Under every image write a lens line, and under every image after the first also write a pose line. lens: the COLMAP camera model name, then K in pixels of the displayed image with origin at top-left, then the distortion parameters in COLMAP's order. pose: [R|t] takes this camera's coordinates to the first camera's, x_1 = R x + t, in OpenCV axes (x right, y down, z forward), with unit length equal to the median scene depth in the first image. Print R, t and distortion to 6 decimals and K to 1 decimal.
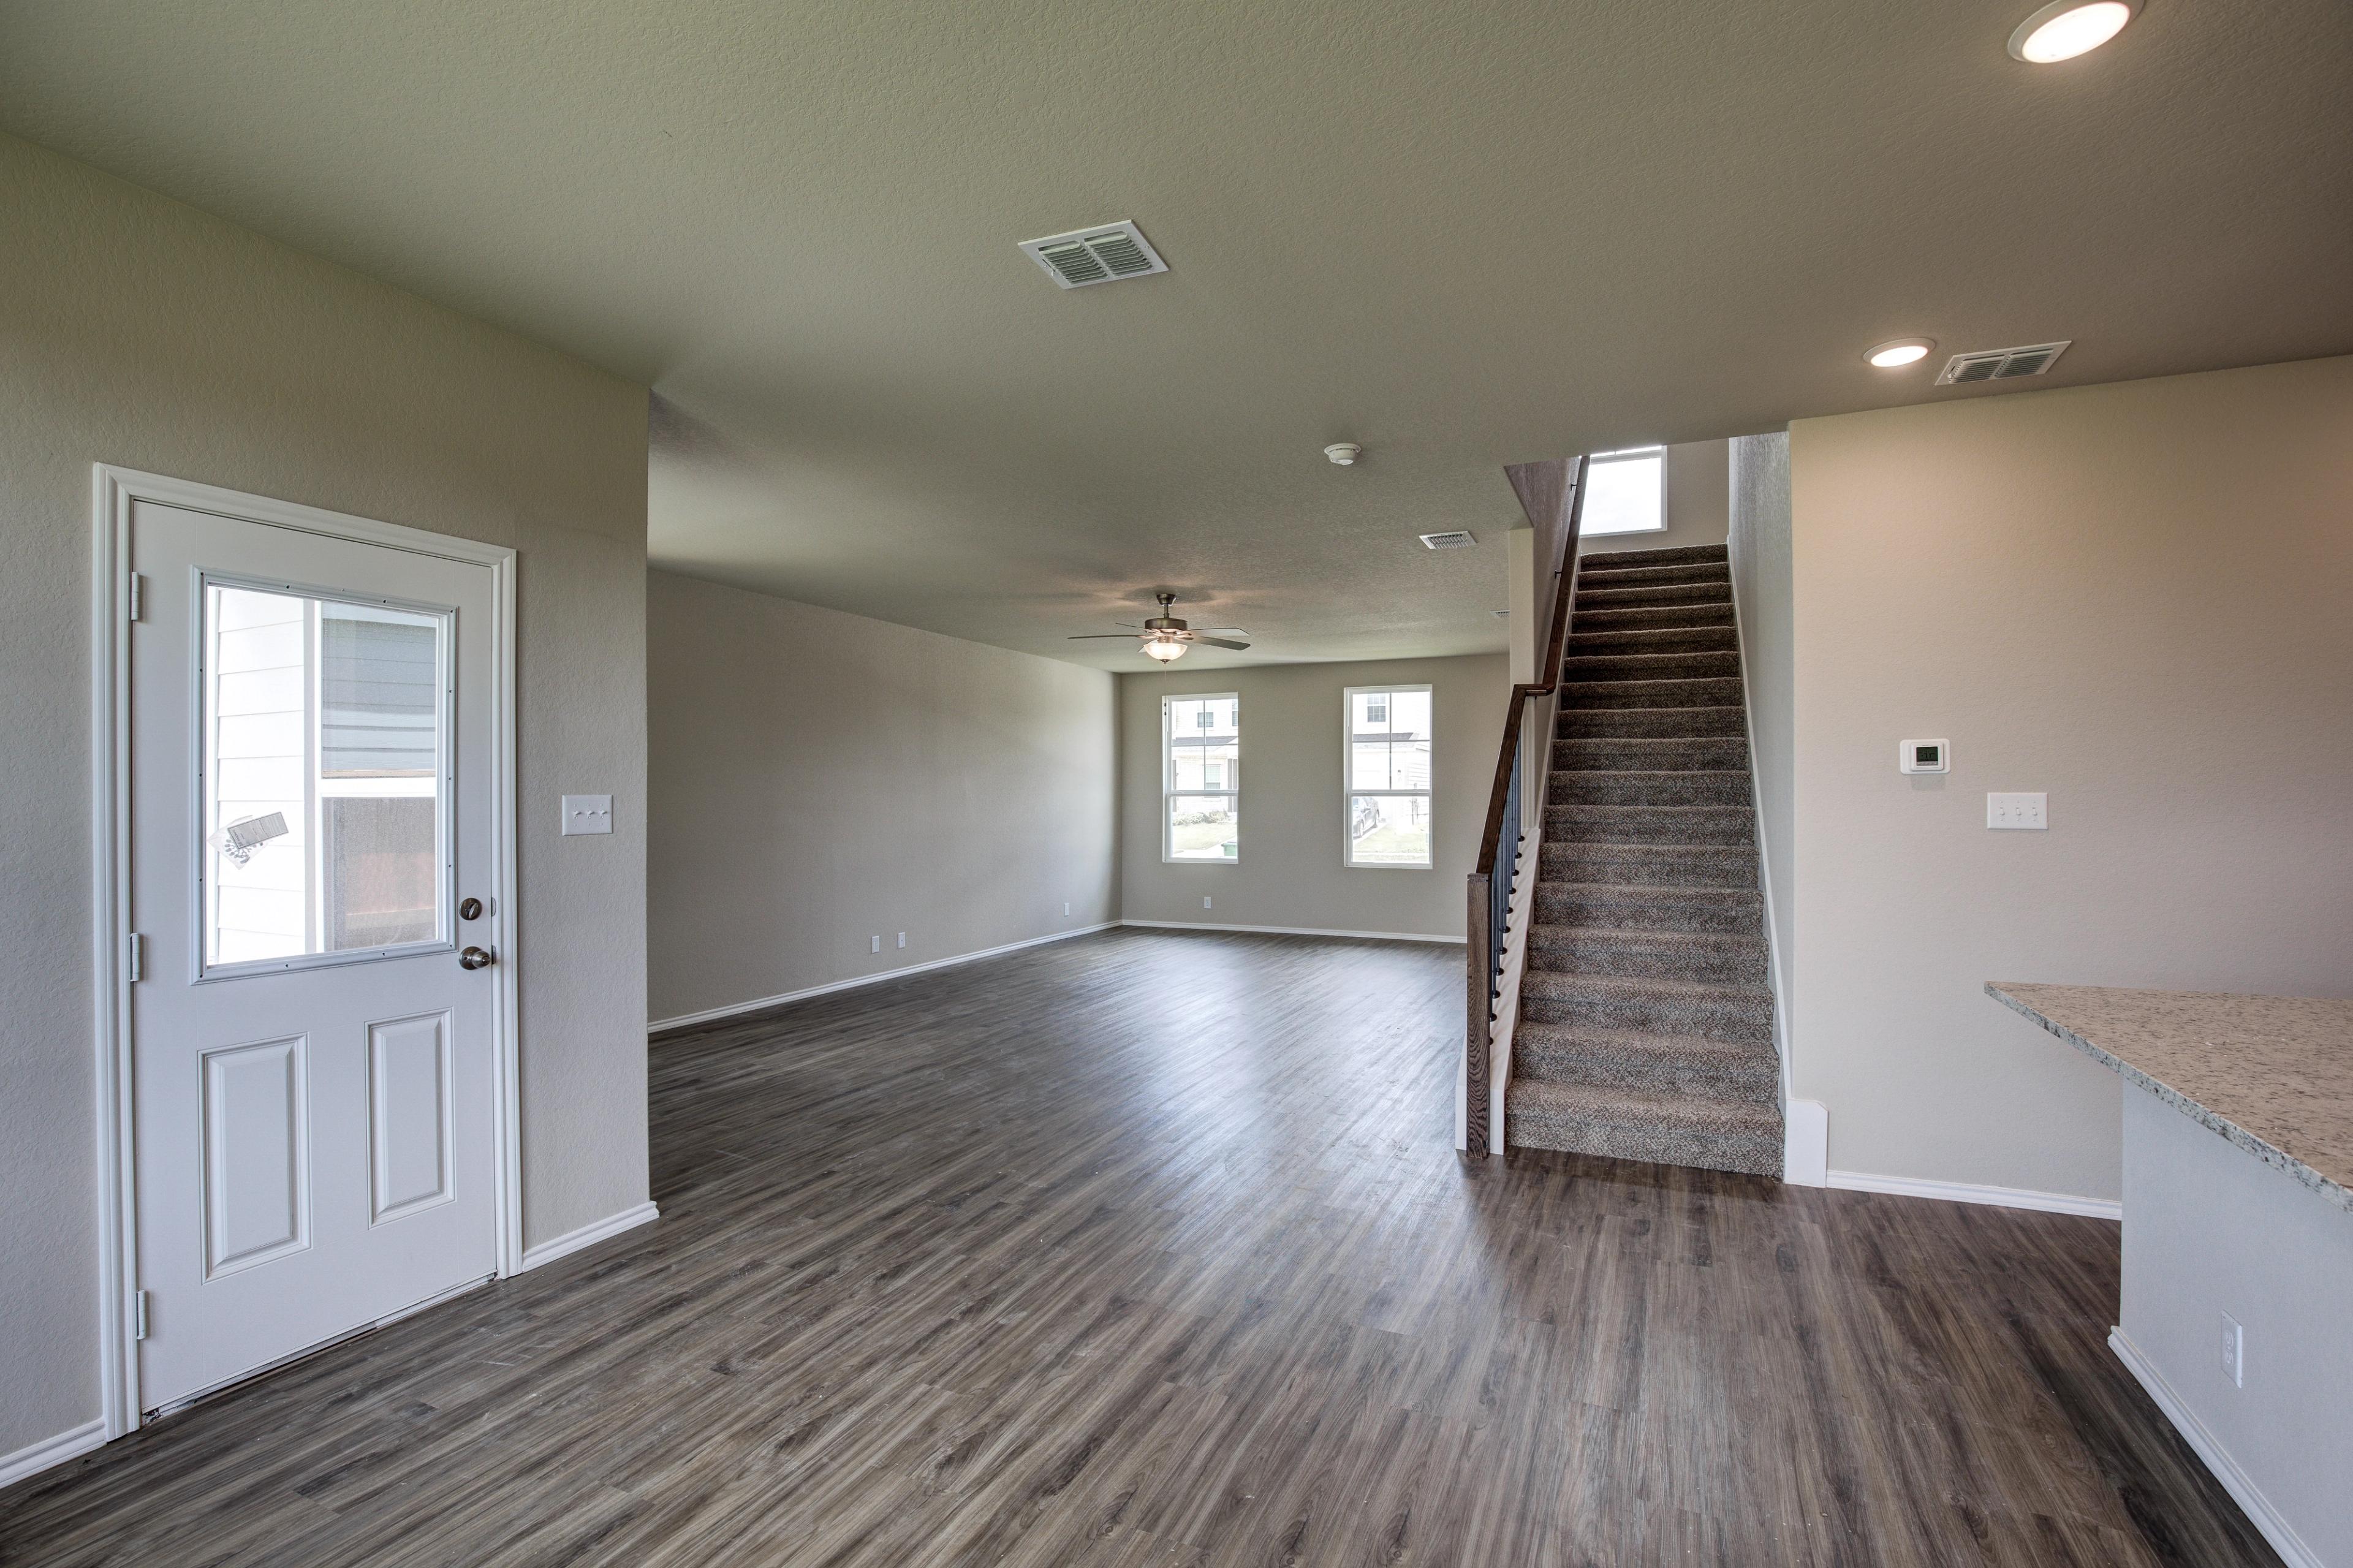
lens RADIAL K [[1078.2, 0, 1190.9], [0, 1078.2, 794.2], [0, 0, 1]] dist [-0.044371, 0.010904]
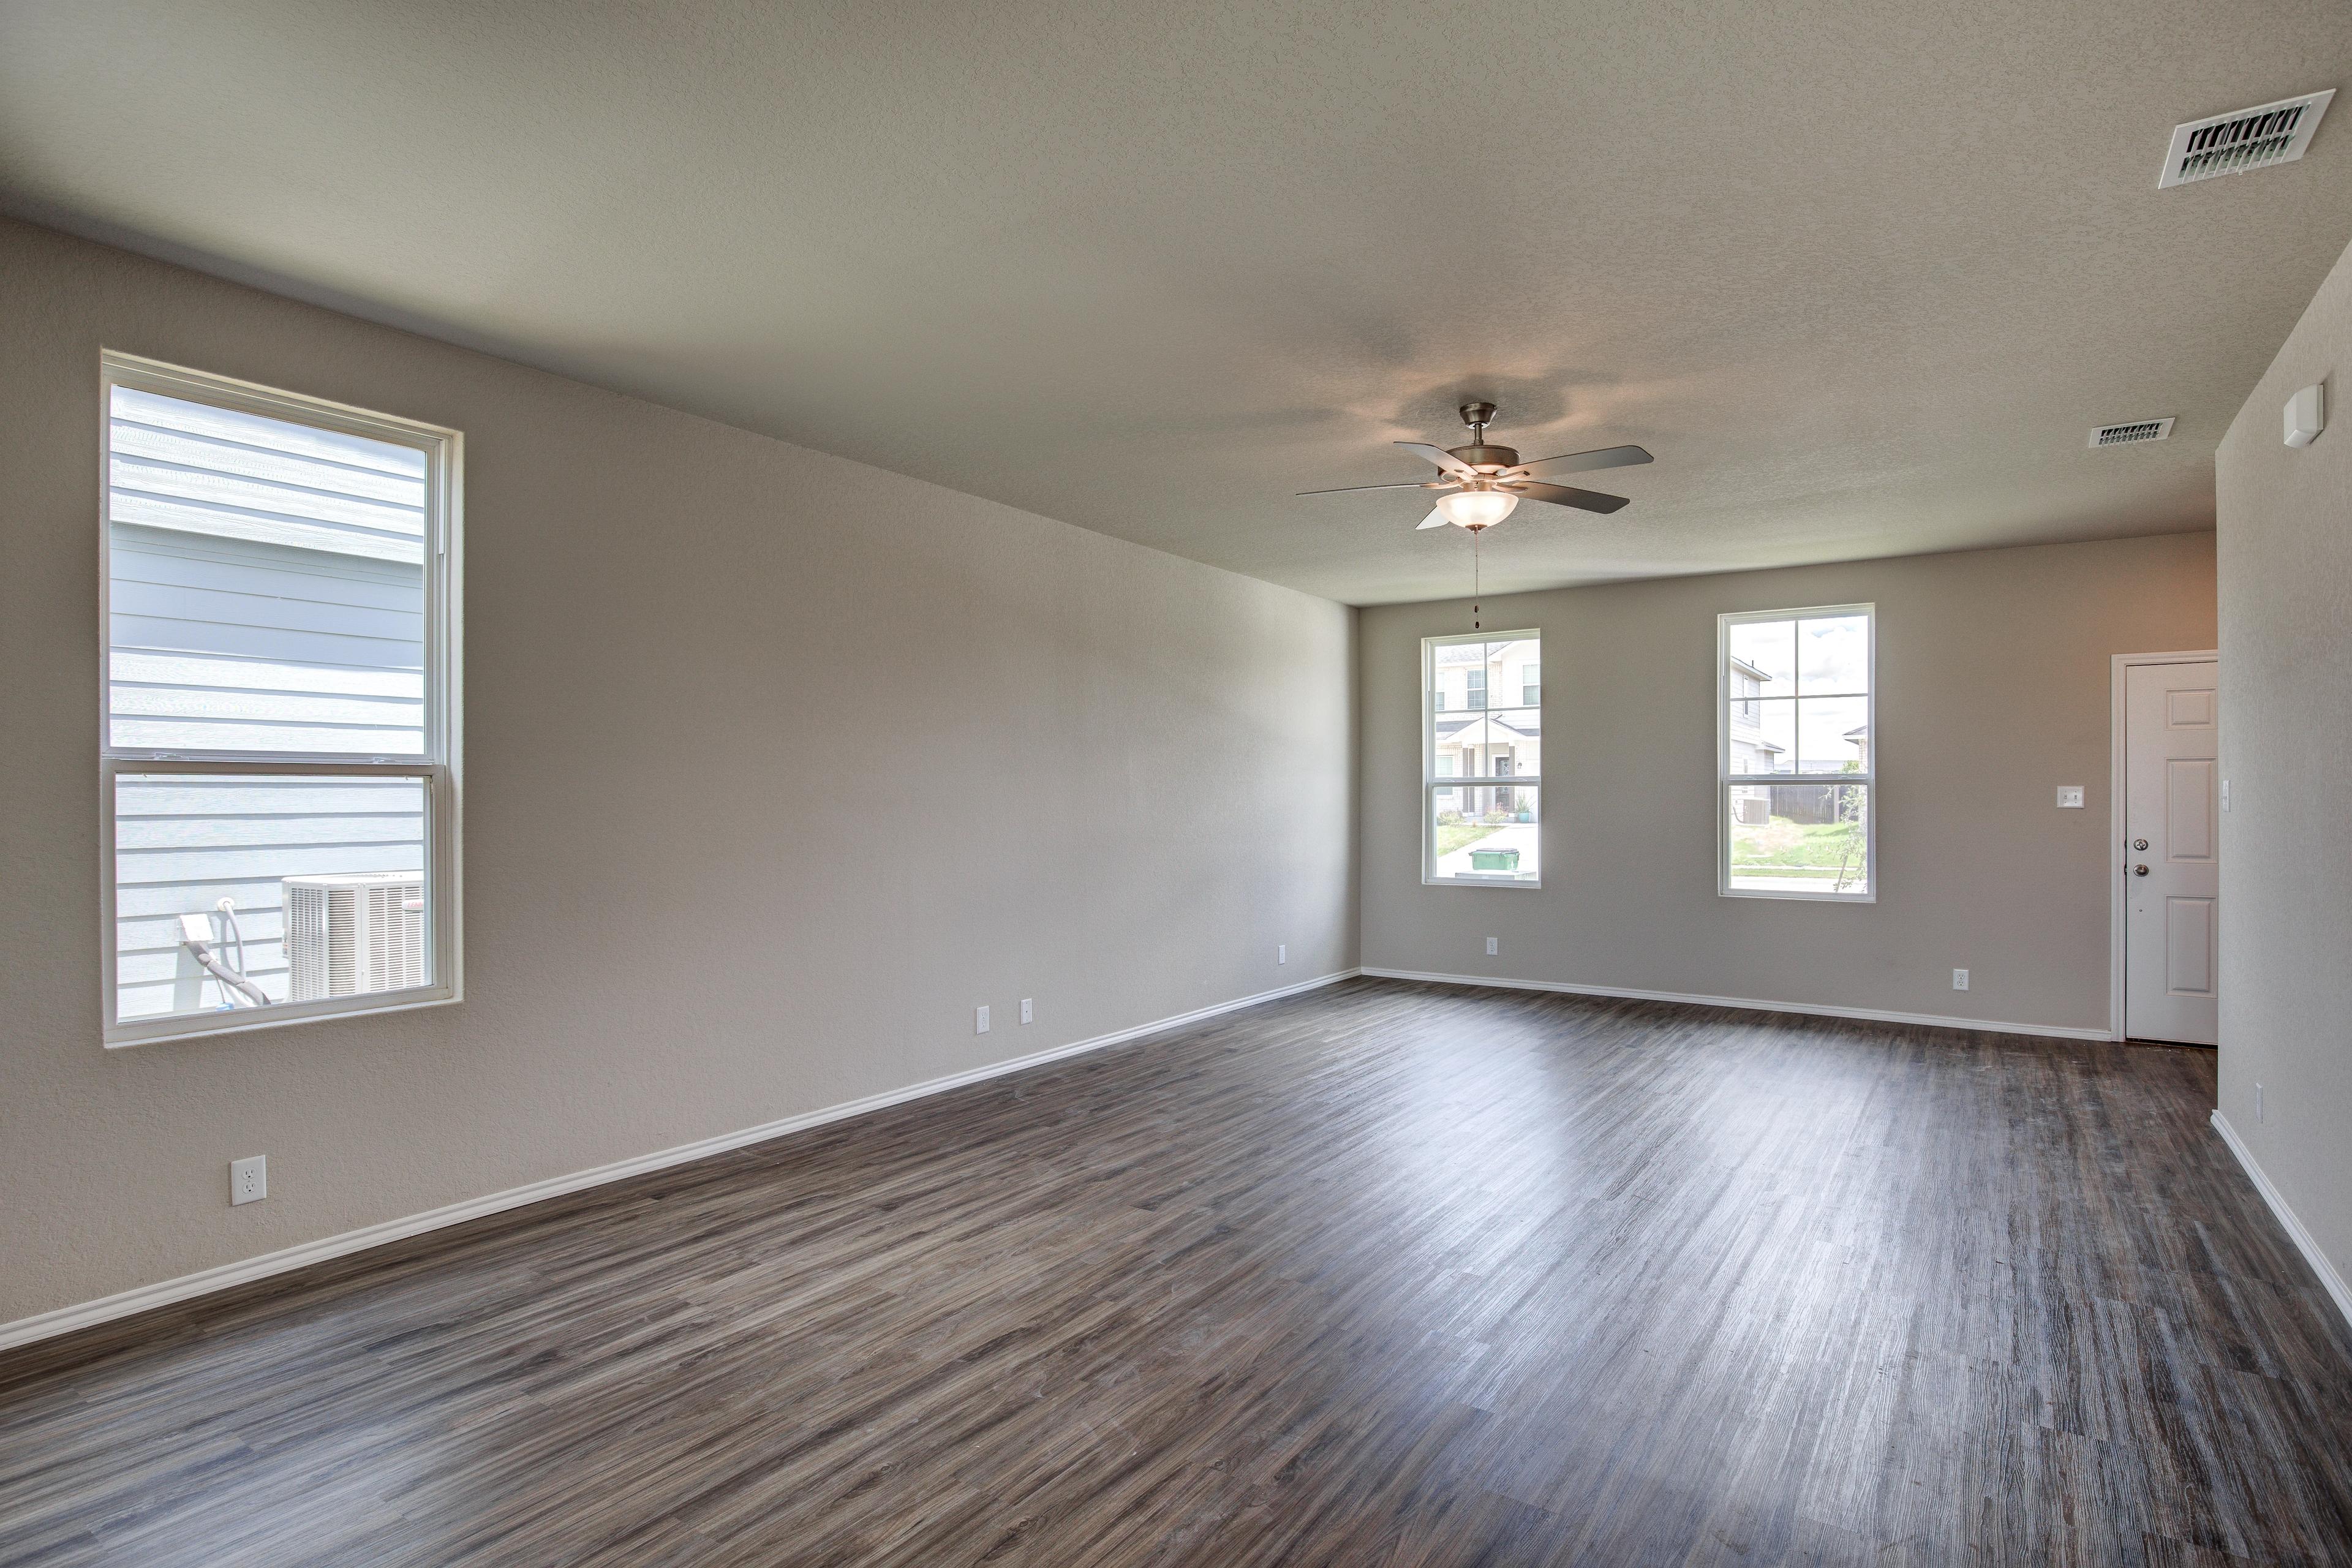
lens RADIAL K [[1196.0, 0, 1185.9], [0, 1196.0, 793.7], [0, 0, 1]] dist [-0.037053, 0.015886]
pose [[0.983494, -0.000286, -0.180938, -0.077434], [0.000463, 0.999999, 0.000937, 0.011731], [0.180938, -0.001005, 0.983494, 0.500984]]
